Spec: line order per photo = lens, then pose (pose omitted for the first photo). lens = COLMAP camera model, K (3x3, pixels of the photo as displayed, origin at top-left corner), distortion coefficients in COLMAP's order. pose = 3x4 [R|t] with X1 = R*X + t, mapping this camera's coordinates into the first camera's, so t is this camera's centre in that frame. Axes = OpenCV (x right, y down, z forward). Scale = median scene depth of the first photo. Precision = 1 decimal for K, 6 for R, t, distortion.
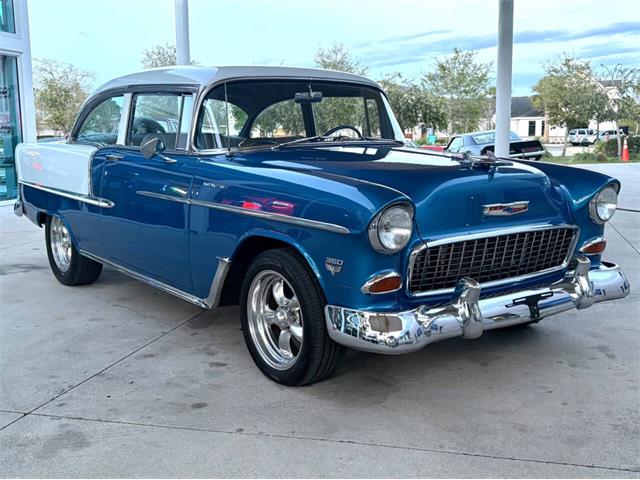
lens RADIAL K [[792.7, 0, 324.2], [0, 792.7, 238.2], [0, 0, 1]] dist [0.031151, 0.000000]
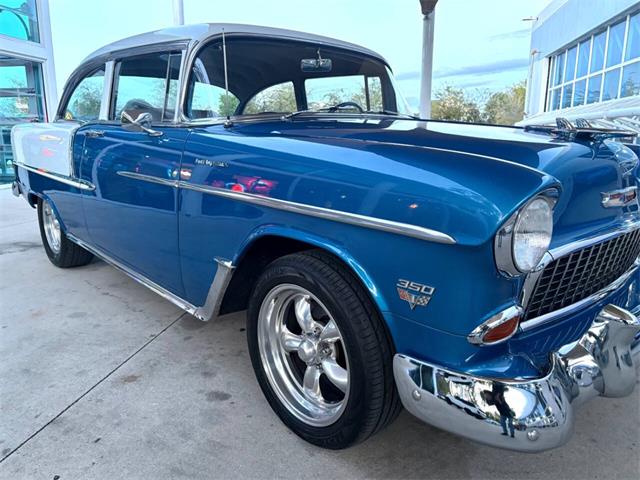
lens RADIAL K [[510.0, 0, 313.4], [0, 510.0, 245.3], [0, 0, 1]] dist [-0.013910, 0.045648]
pose [[0.997616, -0.002440, 0.068968, -0.069779], [-0.002791, 0.997131, 0.075645, -0.023942], [-0.068955, -0.075657, 0.994747, 0.474279]]
